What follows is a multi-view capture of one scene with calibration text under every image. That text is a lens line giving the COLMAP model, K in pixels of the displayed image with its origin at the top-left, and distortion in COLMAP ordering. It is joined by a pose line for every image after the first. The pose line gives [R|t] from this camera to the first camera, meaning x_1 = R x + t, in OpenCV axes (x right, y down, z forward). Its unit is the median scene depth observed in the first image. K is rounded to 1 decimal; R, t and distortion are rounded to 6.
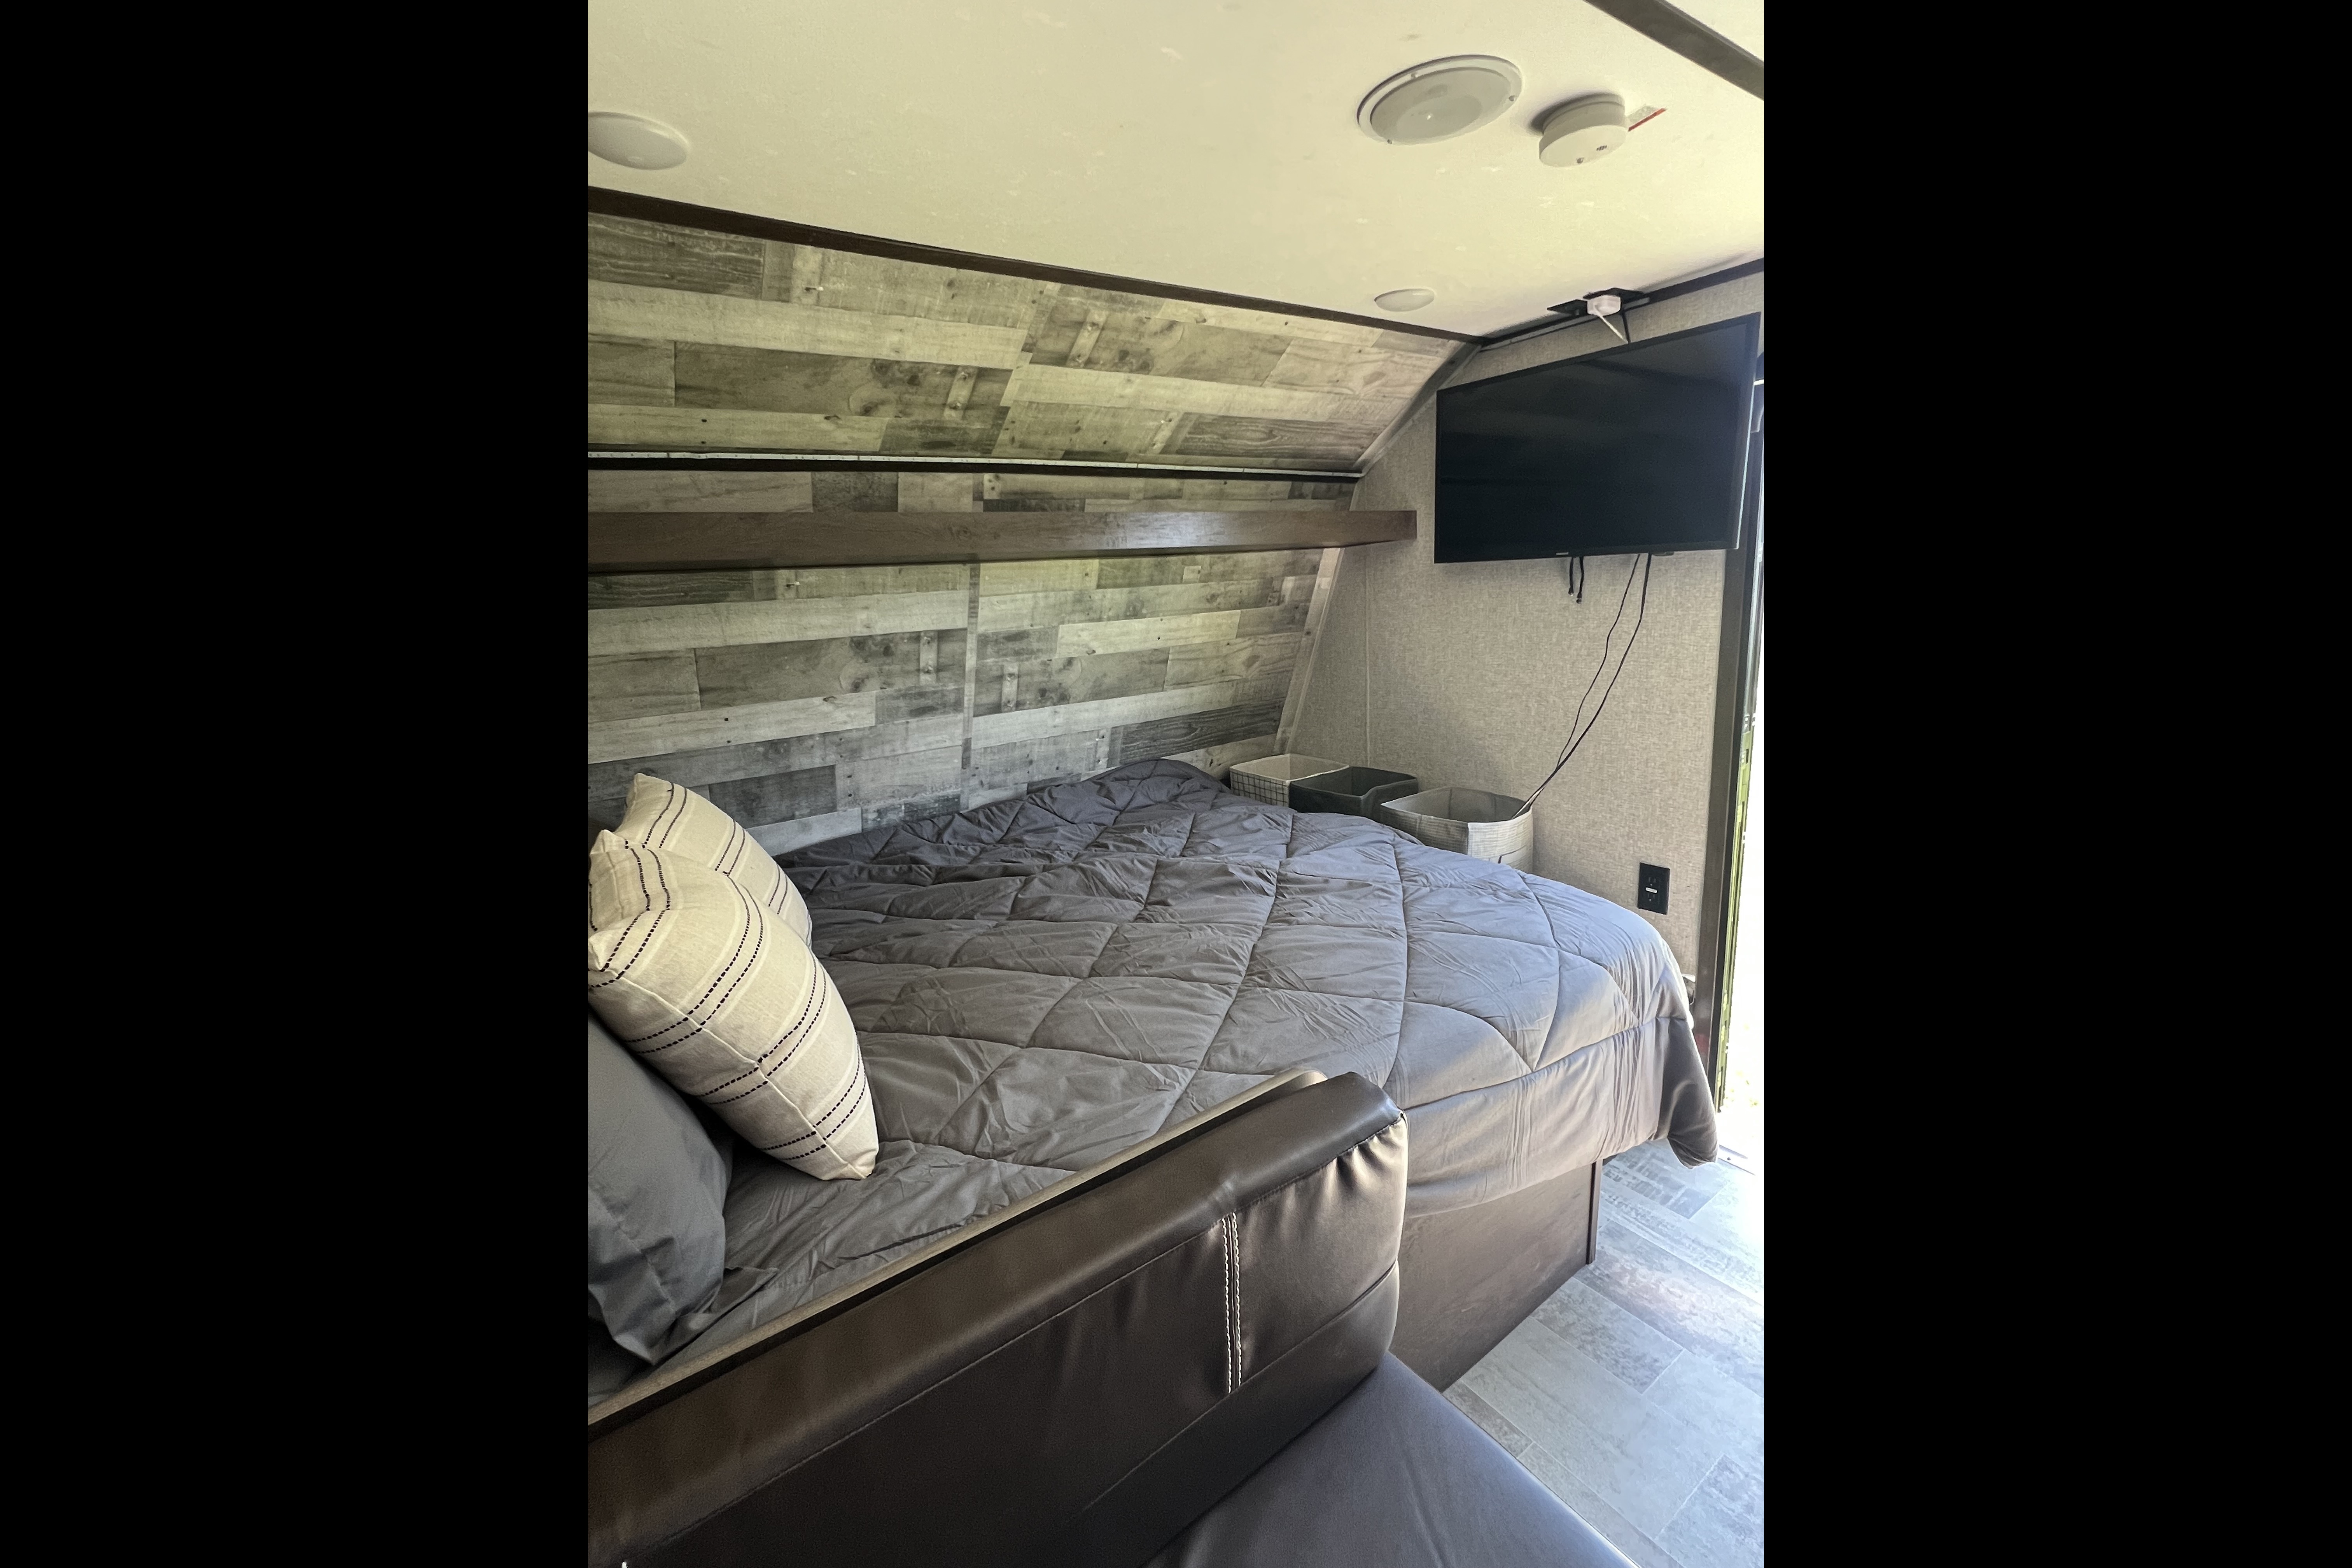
lens RADIAL K [[883.0, 0, 1175.1], [0, 883.0, 780.4], [0, 0, 1]] dist [-0.000210, 0.000018]
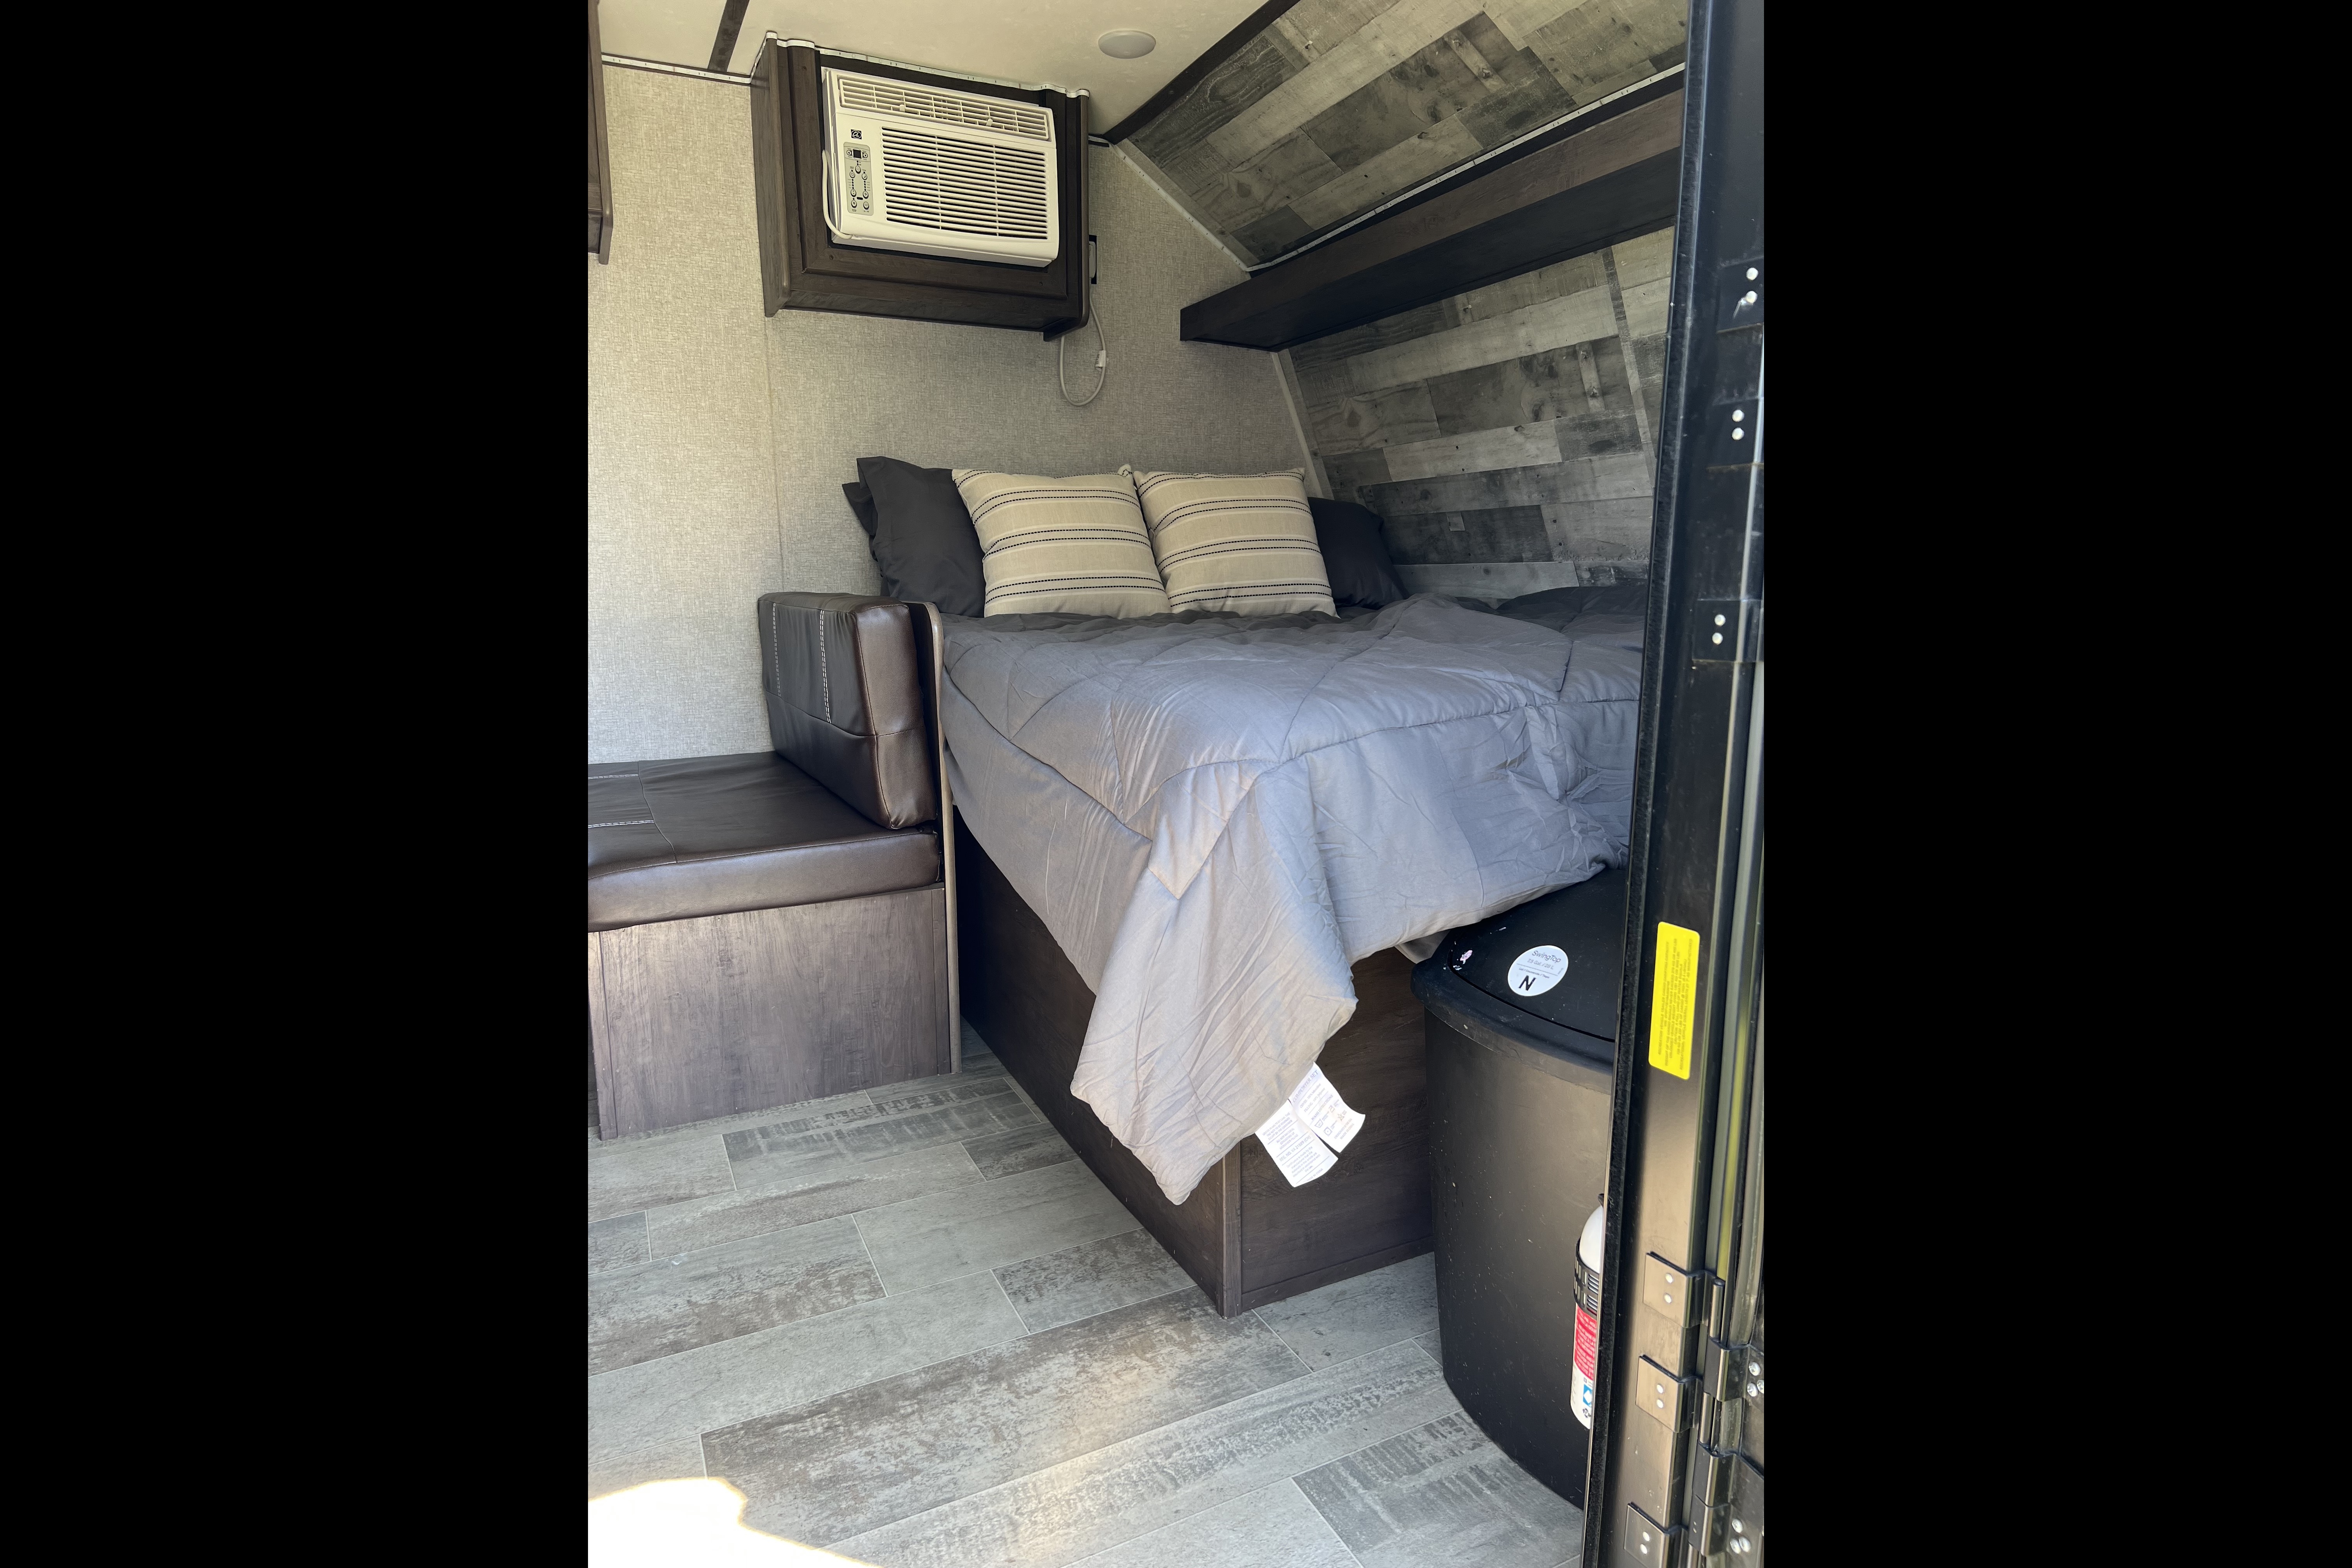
lens RADIAL K [[1185.1, 0, 1169.5], [0, 1185.1, 789.6], [0, 0, 1]] dist [0.046677, -0.050880]
pose [[-0.156915, 0.232615, -0.959827, 1.012755], [-0.201758, 0.943820, 0.261720, 0.016347], [0.966784, 0.234720, -0.101168, 0.848650]]
